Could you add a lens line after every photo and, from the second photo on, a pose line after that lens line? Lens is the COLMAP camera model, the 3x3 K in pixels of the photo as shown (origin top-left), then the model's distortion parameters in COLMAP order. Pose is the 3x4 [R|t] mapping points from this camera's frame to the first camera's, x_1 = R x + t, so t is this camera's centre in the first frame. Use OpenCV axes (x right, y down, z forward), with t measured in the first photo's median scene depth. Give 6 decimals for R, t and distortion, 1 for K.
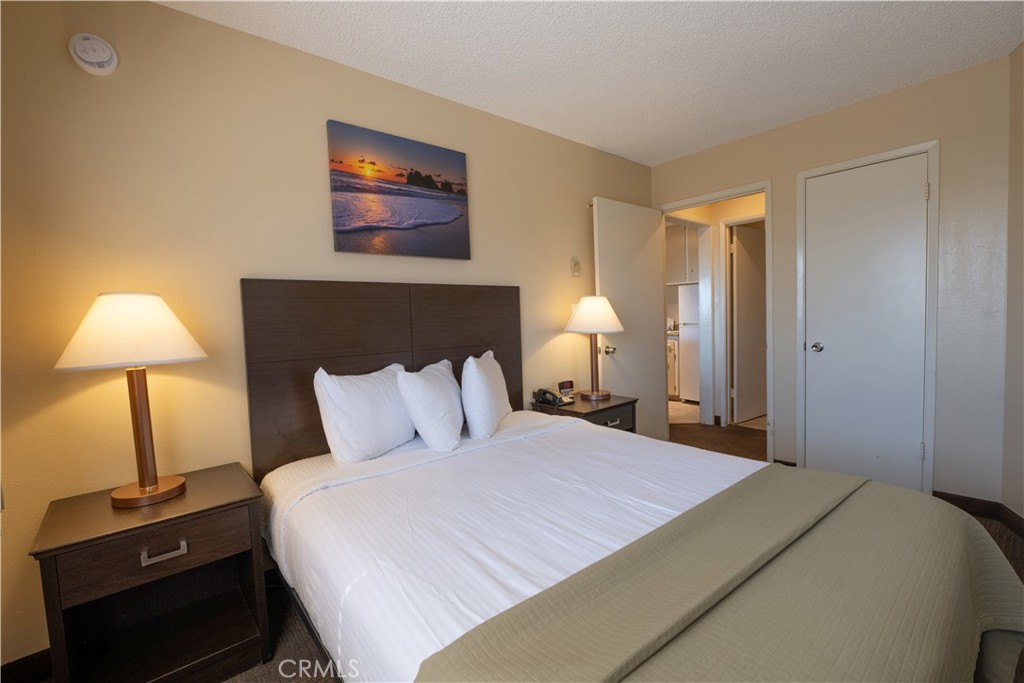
lens RADIAL K [[445.1, 0, 512.1], [0, 445.1, 344.6], [0, 0, 1]] dist [-0.003885, -0.000423]
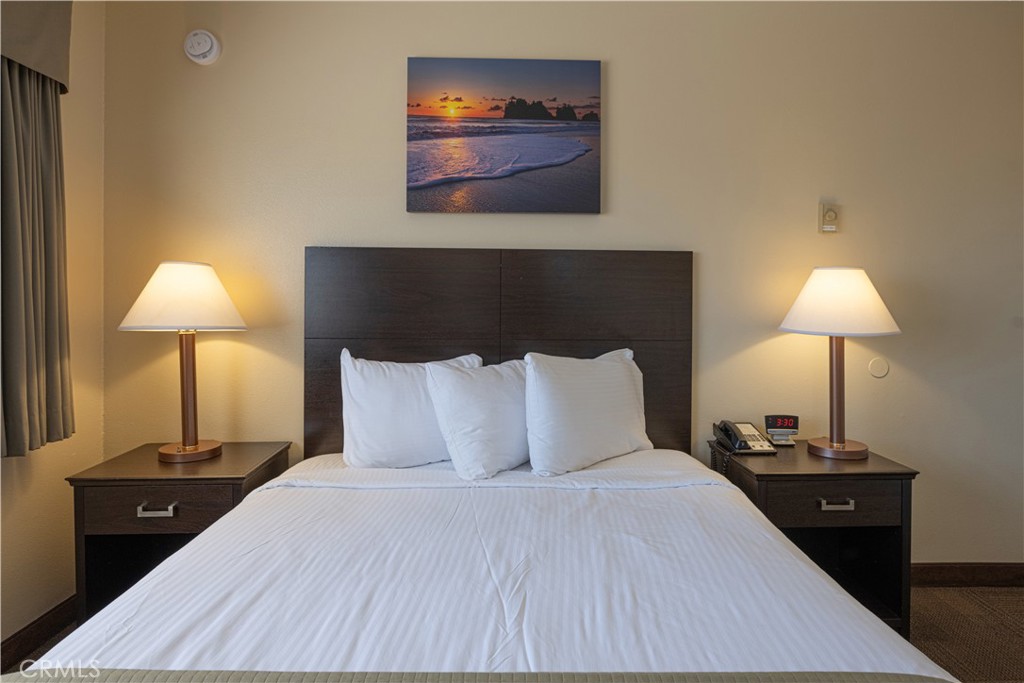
lens RADIAL K [[626.1, 0, 517.4], [0, 626.1, 302.1], [0, 0, 1]] dist [0.003333, -0.002063]
pose [[0.786580, 0.047203, -0.615681, 0.468023], [-0.071213, 0.997355, -0.014516, -0.036530], [0.613368, 0.055263, 0.787861, 0.197465]]
